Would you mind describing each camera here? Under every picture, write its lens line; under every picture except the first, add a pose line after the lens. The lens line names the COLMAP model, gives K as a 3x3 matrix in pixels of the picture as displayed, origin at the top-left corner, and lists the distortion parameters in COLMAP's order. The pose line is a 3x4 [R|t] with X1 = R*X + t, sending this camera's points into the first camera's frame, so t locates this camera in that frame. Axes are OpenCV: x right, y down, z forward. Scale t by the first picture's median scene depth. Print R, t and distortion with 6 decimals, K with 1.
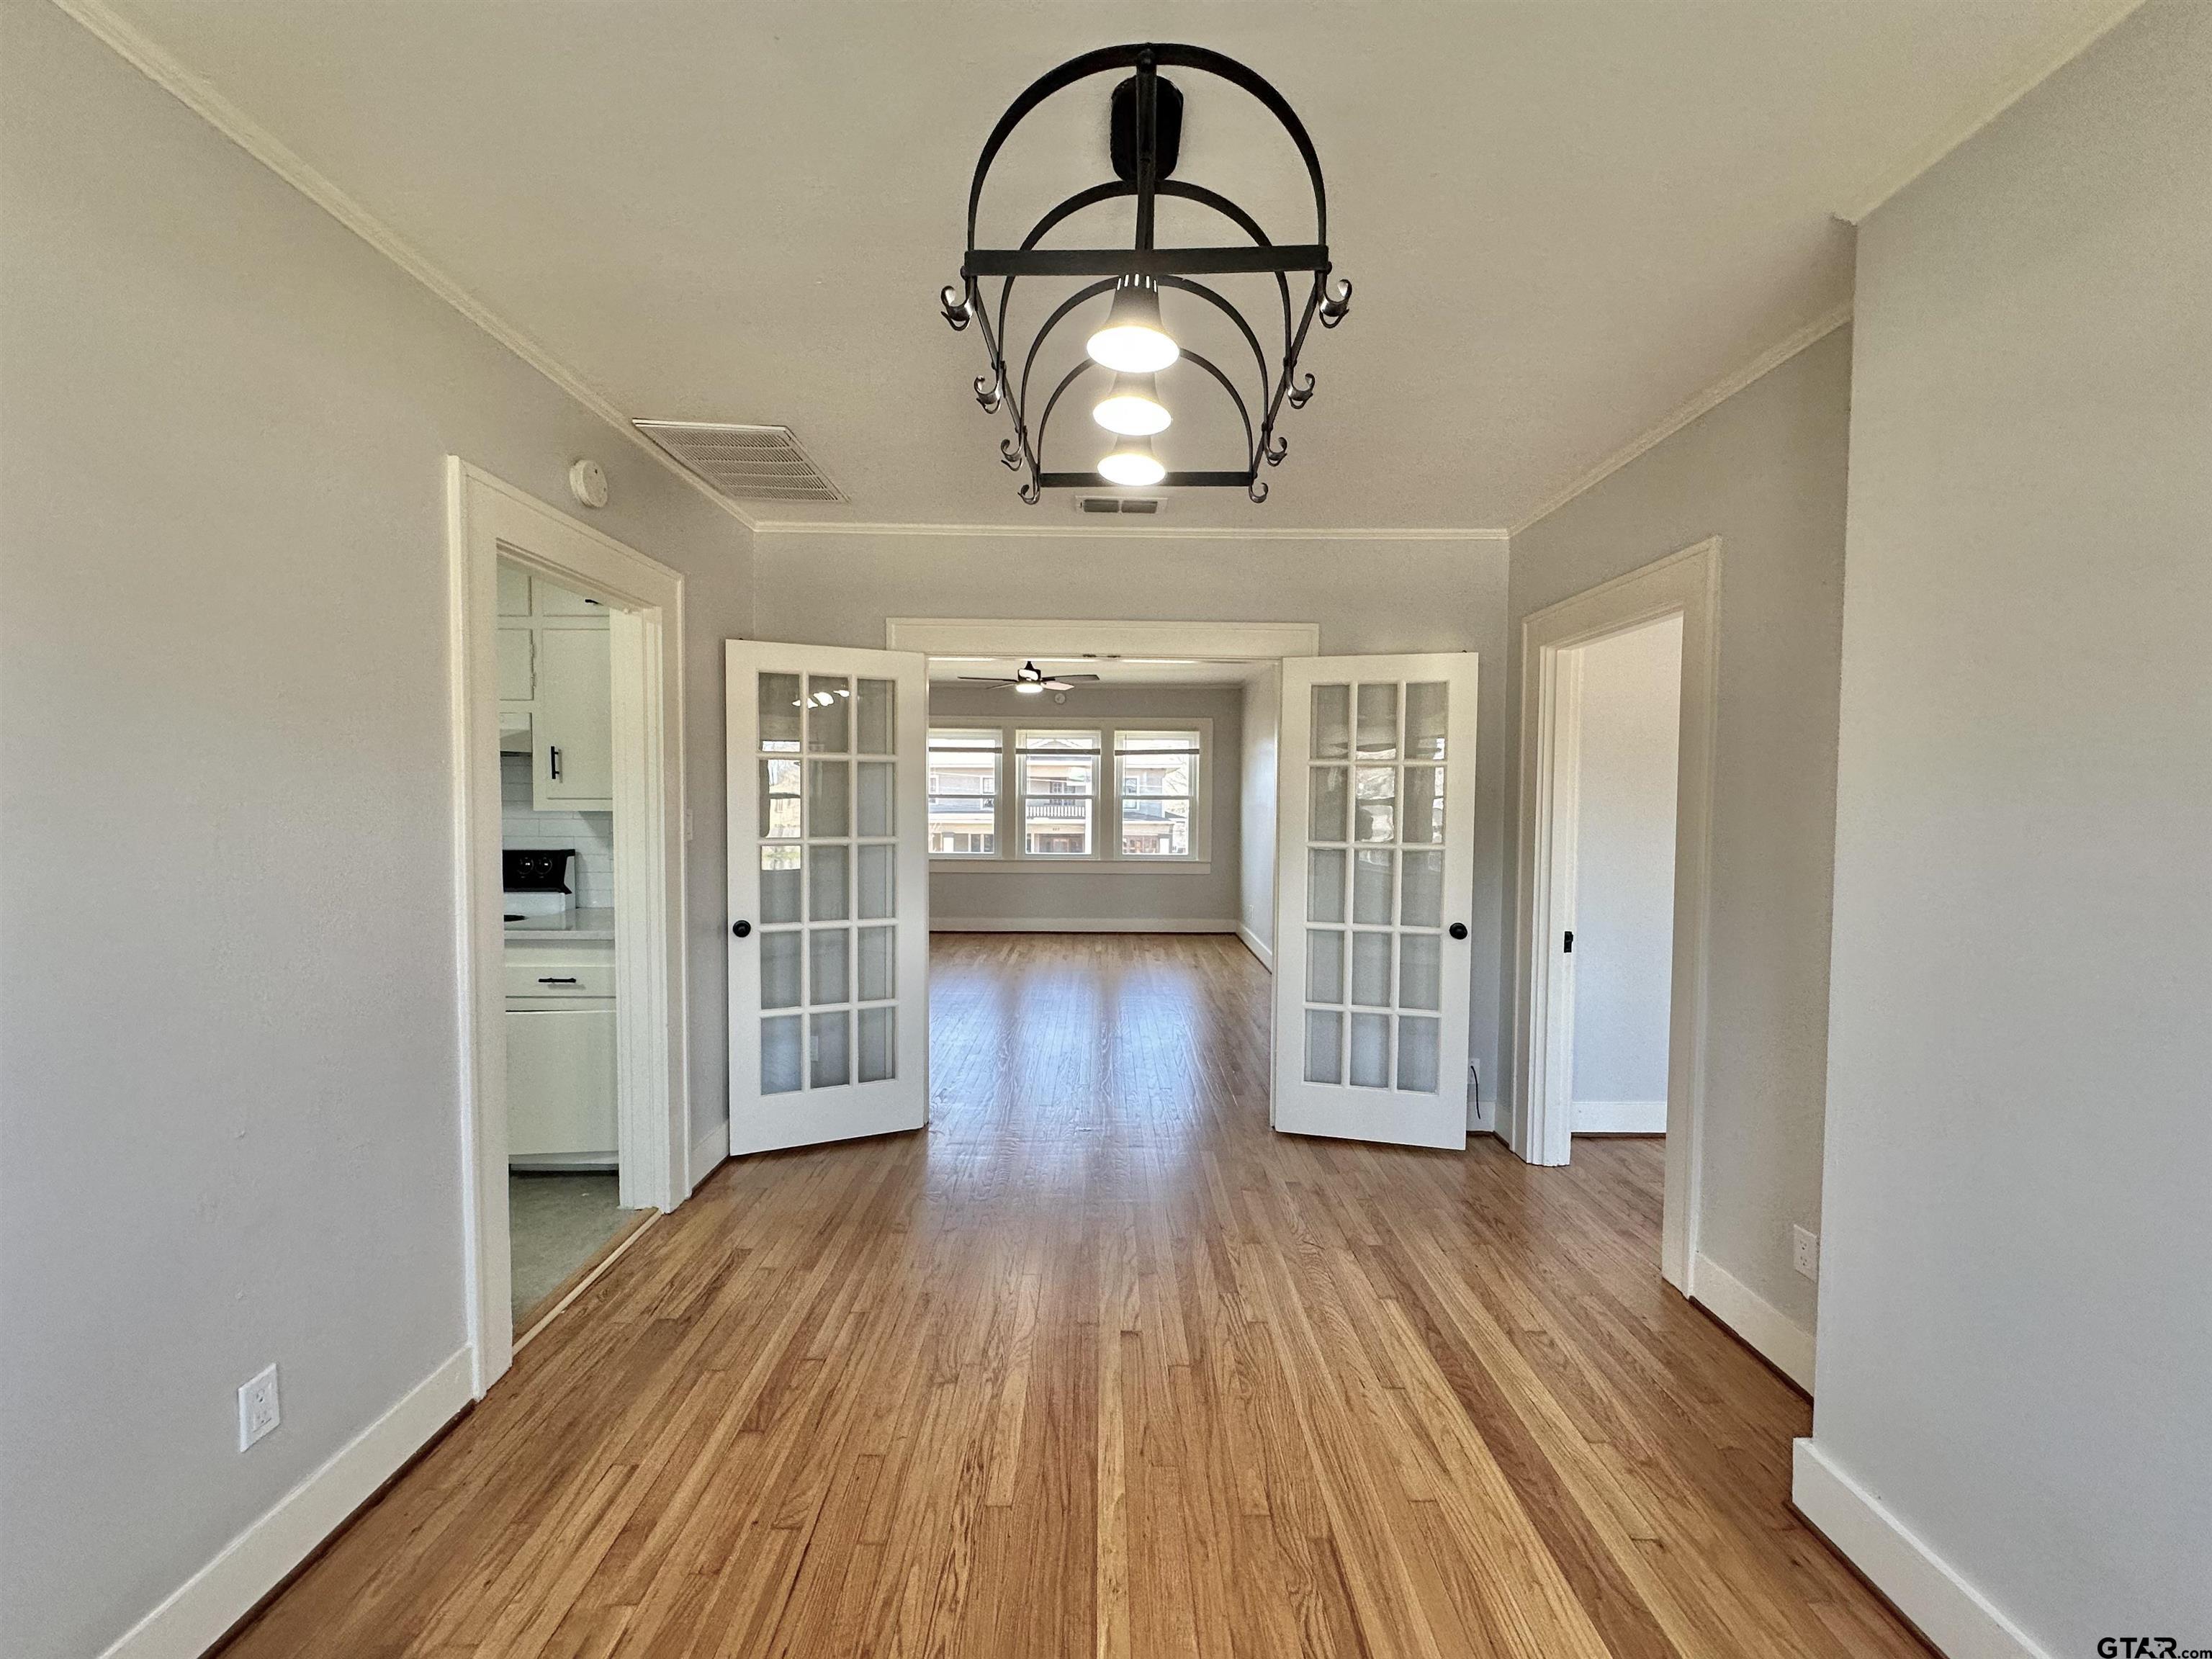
lens RADIAL K [[880.3, 0, 1105.0], [0, 880.3, 832.0], [0, 0, 1]] dist [-0.001405, 0.000211]
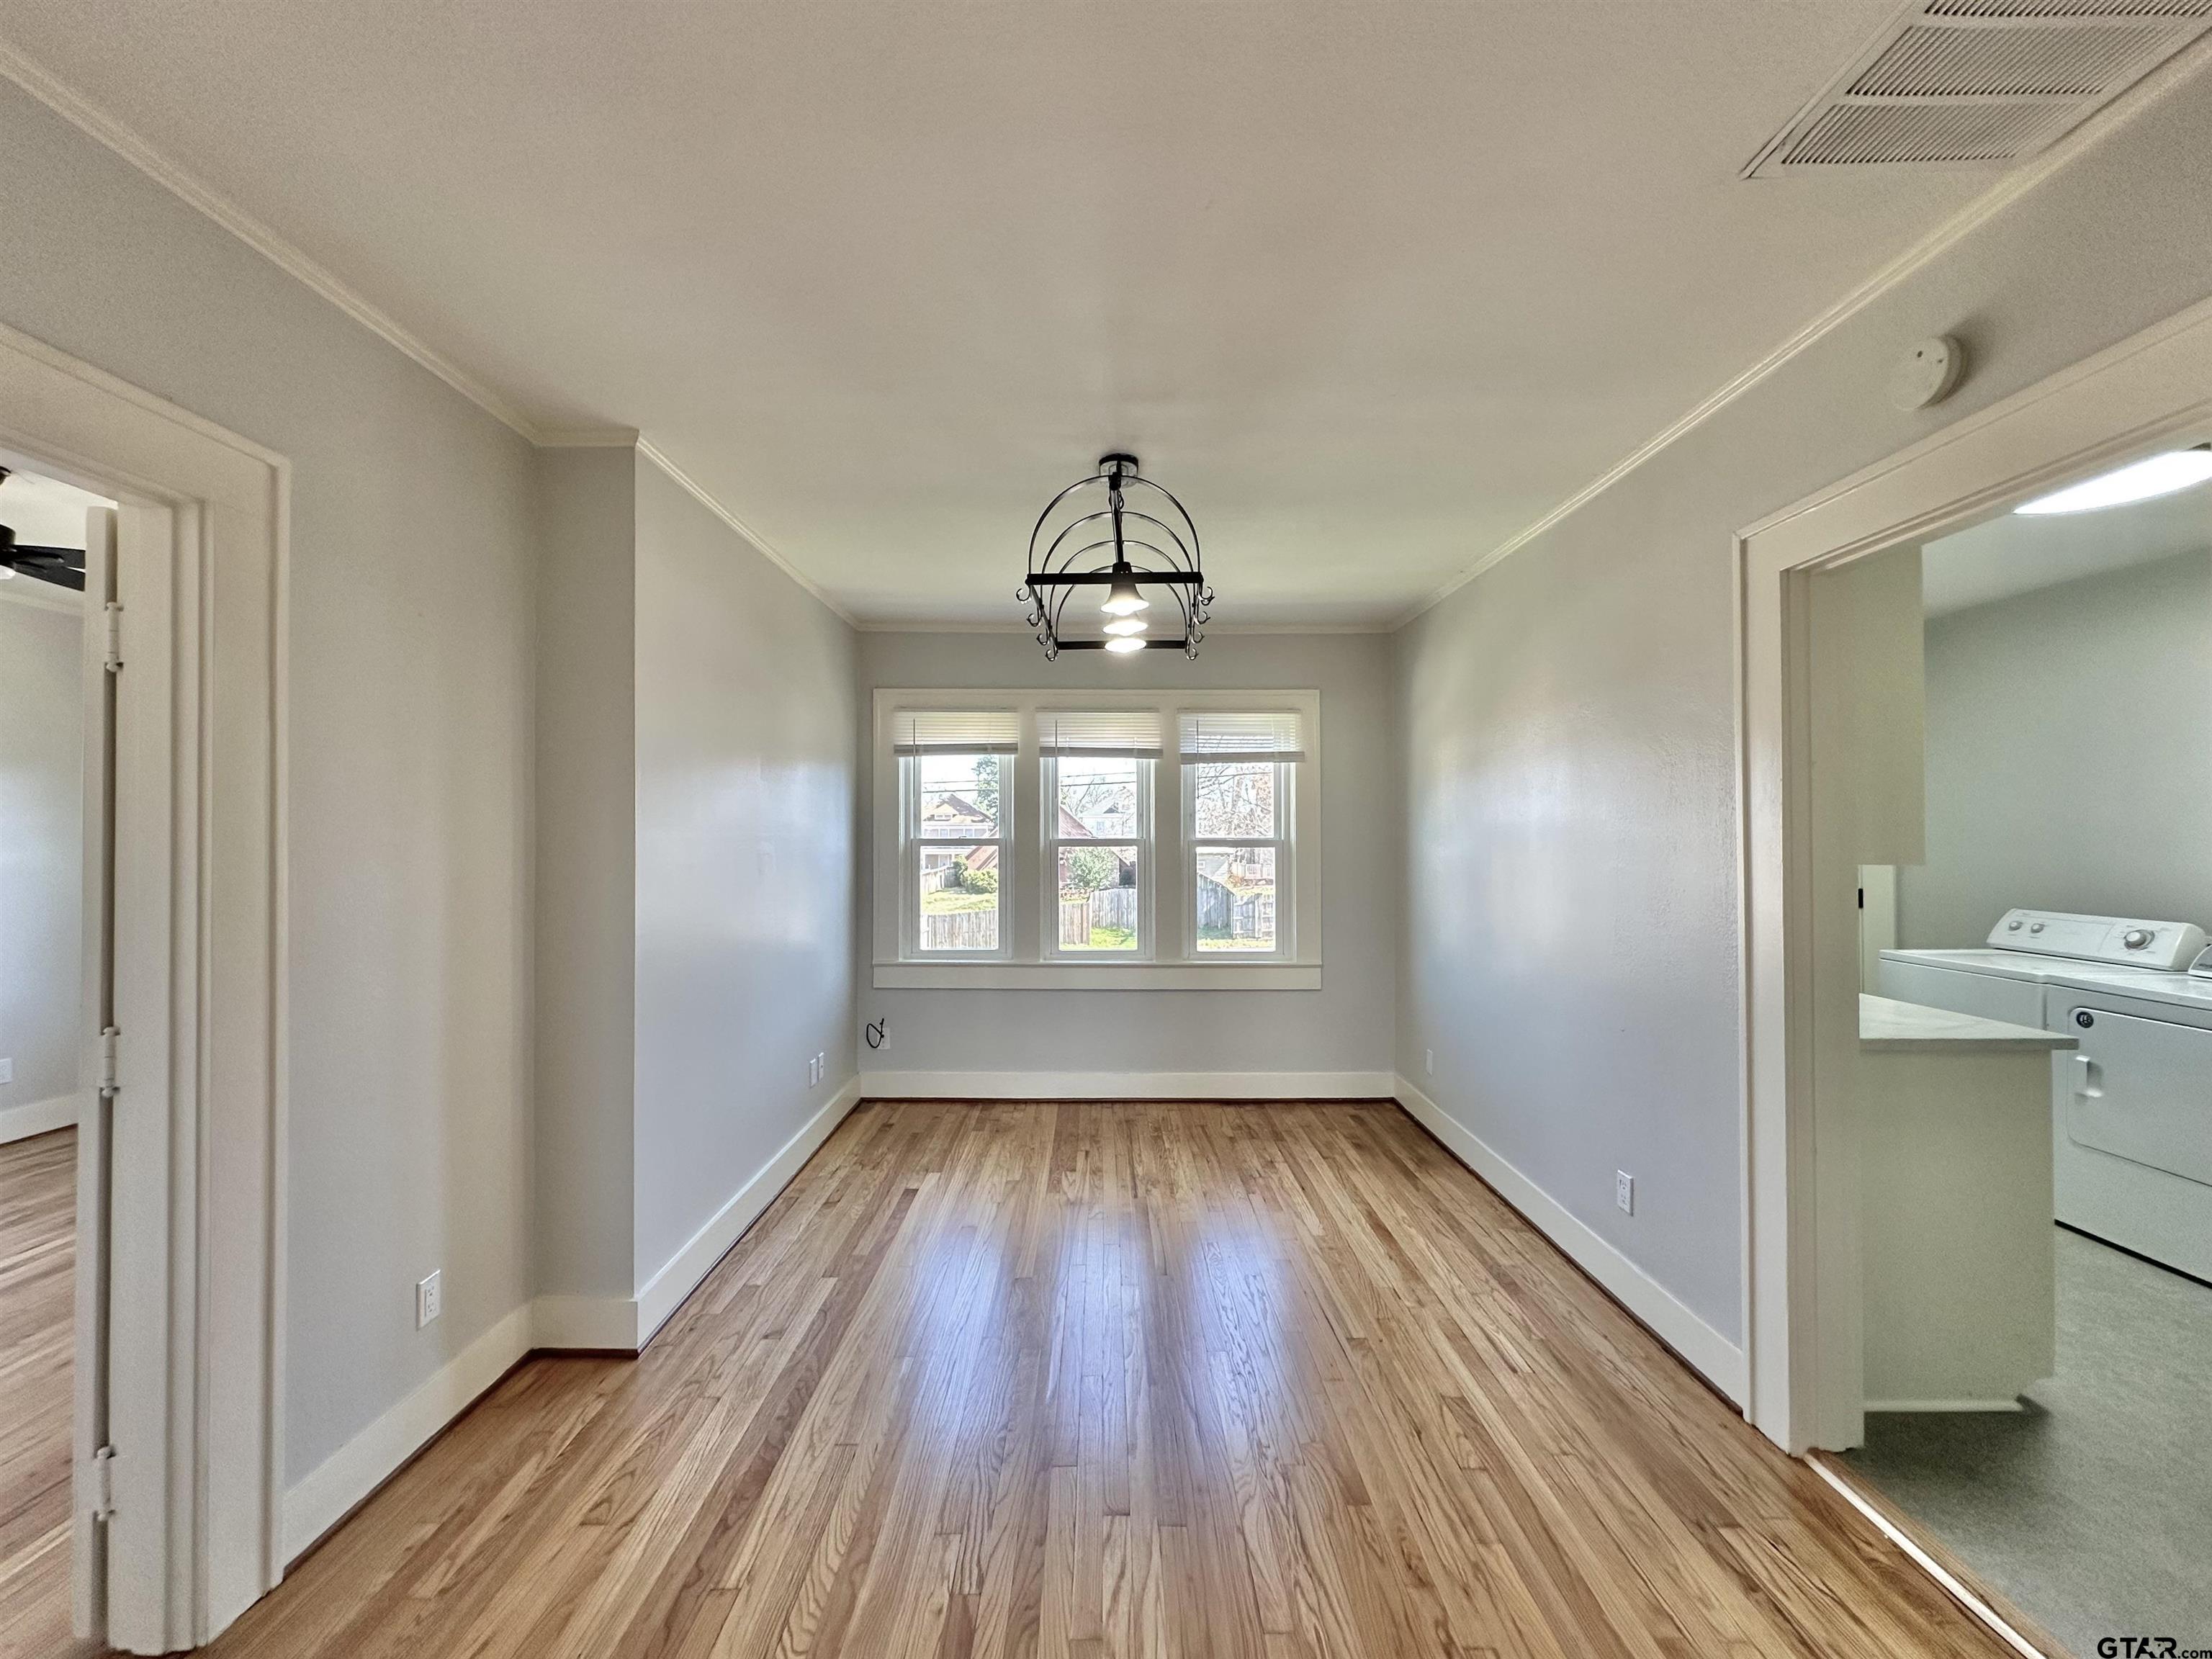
lens RADIAL K [[880.3, 0, 1105.0], [0, 880.3, 832.0], [0, 0, 1]] dist [-0.001405, 0.000211]
pose [[-0.999984, -0.005634, 0.000888, 0.047155], [-0.005605, 0.999542, 0.029742, -0.072106], [-0.001055, 0.029737, -0.999557, 1.943034]]
